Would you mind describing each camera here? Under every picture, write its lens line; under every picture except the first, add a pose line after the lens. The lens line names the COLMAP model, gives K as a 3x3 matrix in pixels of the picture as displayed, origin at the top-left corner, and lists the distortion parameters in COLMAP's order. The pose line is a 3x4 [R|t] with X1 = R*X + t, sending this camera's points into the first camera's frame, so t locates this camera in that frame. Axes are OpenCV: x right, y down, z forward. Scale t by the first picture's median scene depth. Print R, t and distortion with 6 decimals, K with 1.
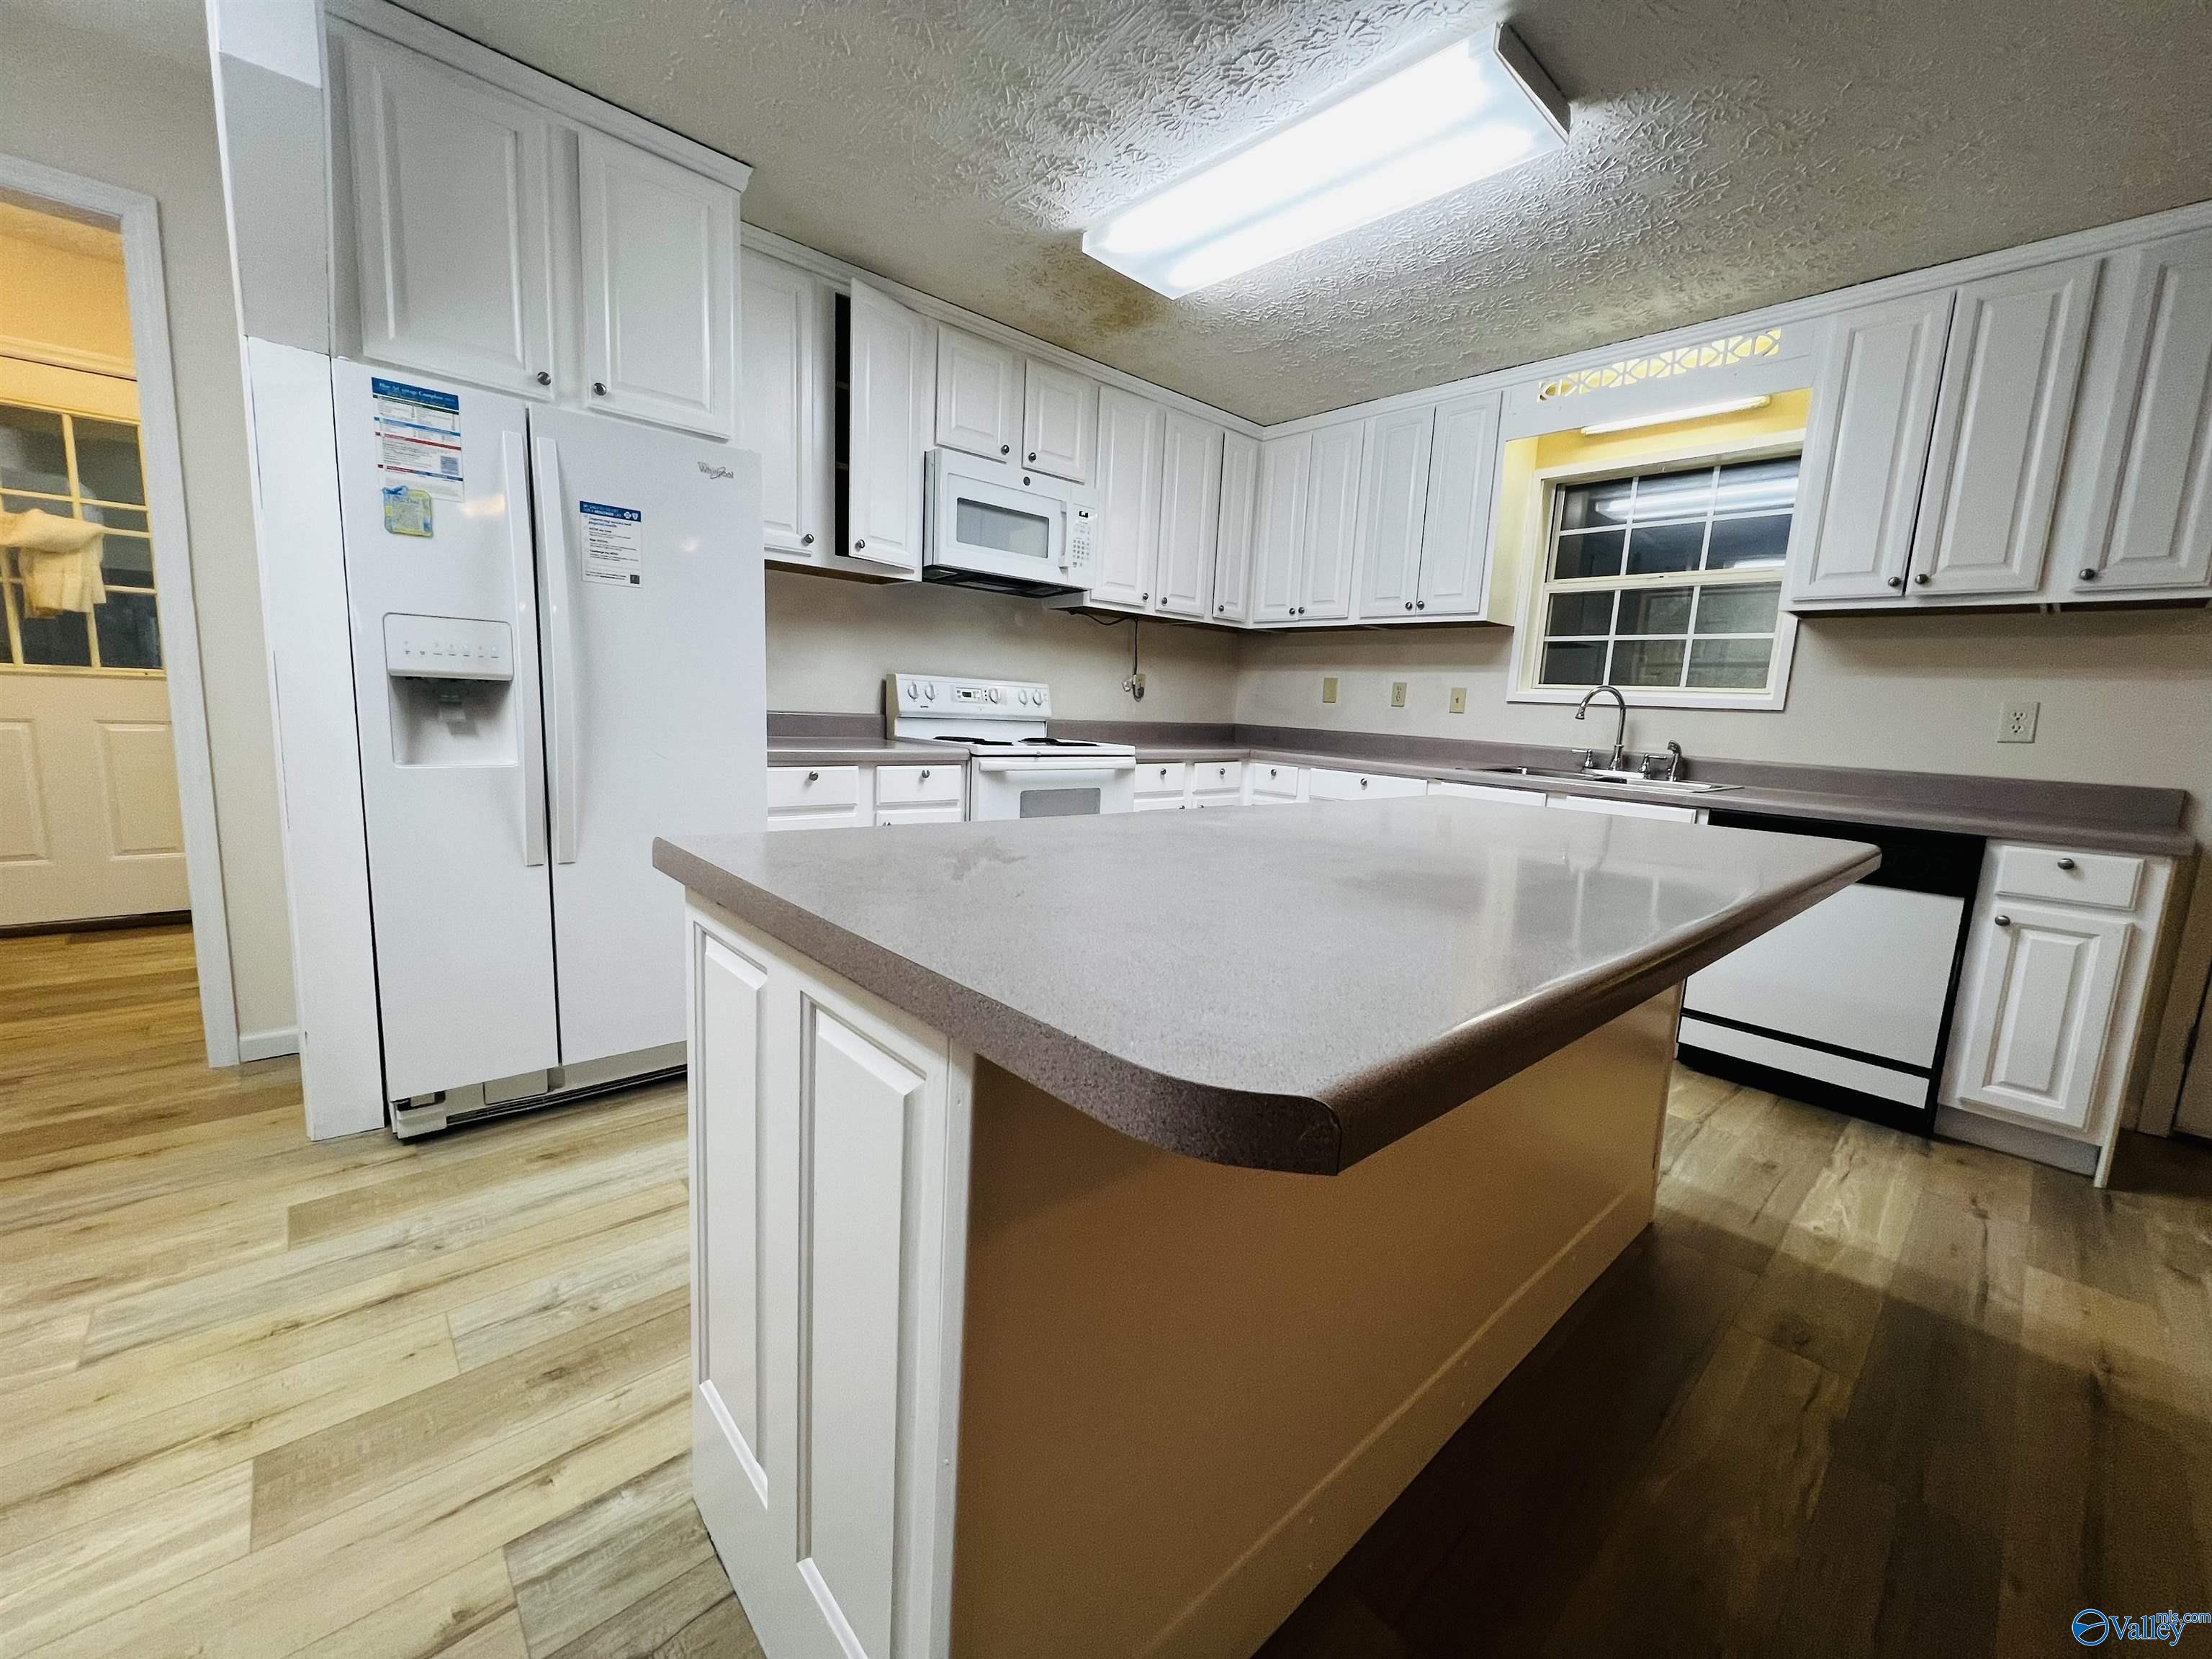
lens RADIAL K [[881.4, 0, 1102.9], [0, 881.4, 825.7], [0, 0, 1]] dist [-0.000591, -0.000820]
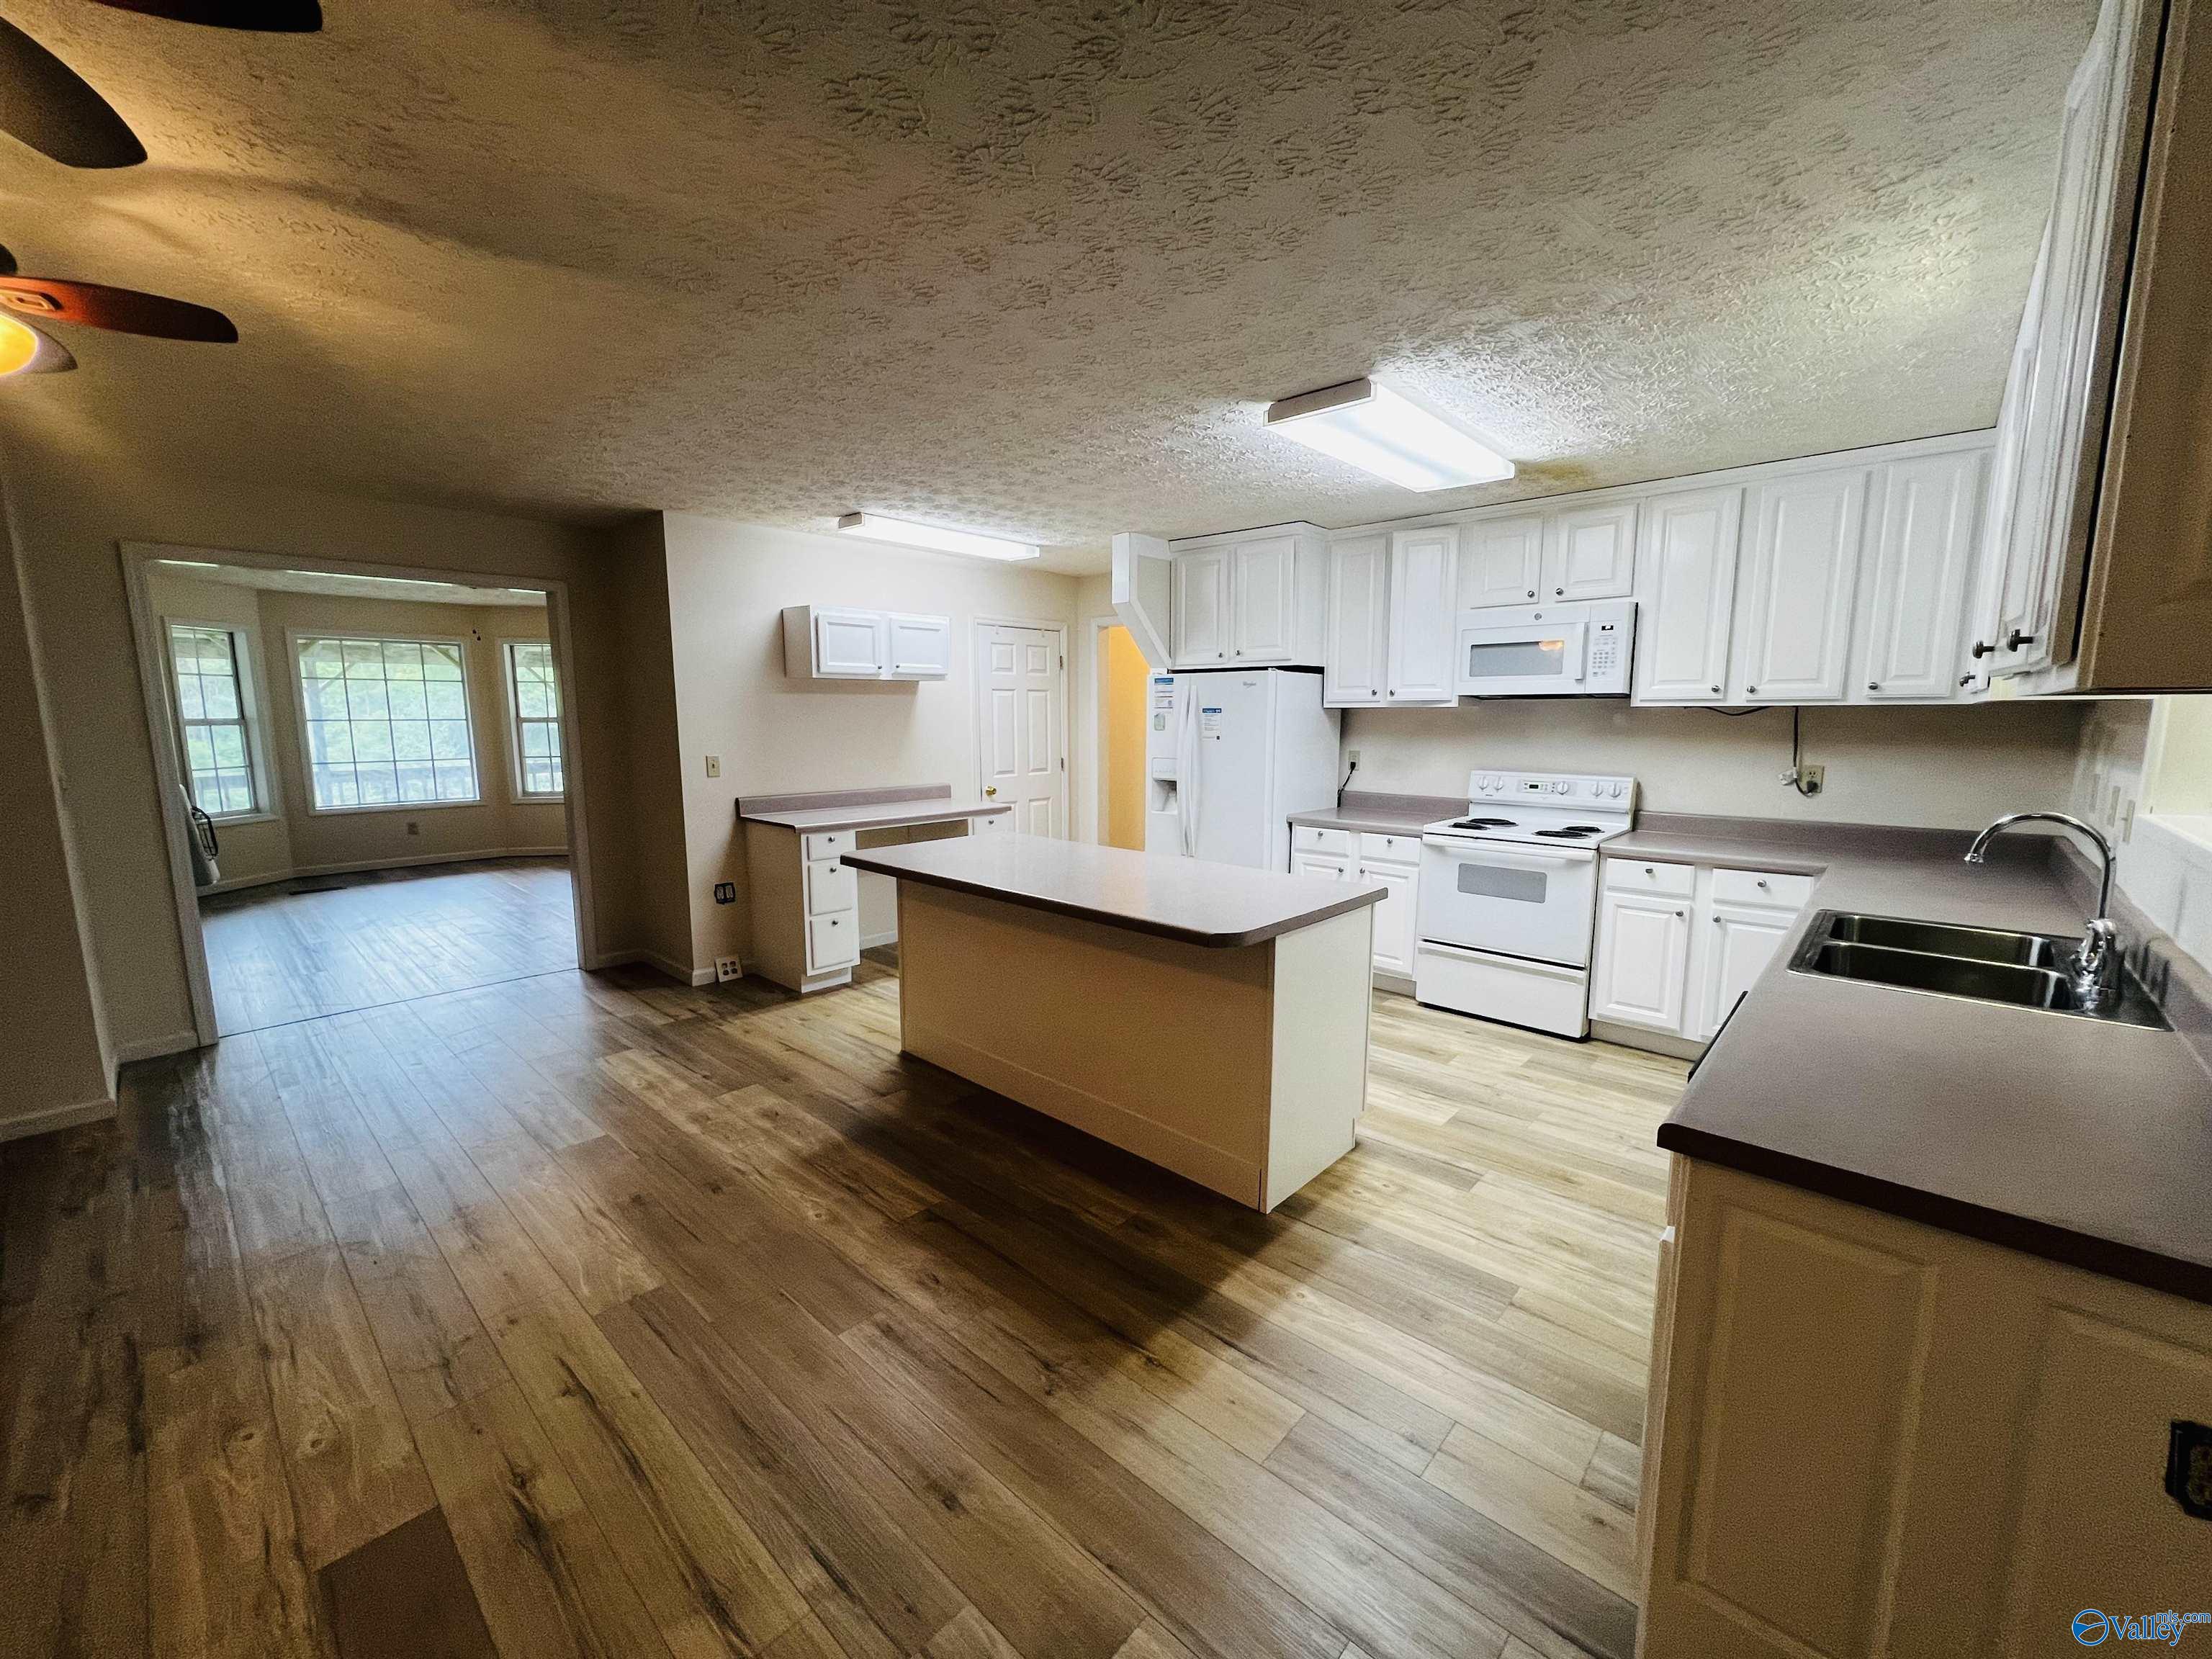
lens RADIAL K [[881.4, 0, 1108.6], [0, 881.4, 834.4], [0, 0, 1]] dist [-0.000591, -0.000820]
pose [[0.085967, 0.090397, -0.992189, 1.271063], [-0.131237, 0.988225, 0.078665, -0.127922], [0.987617, 0.123449, 0.096818, 0.387870]]
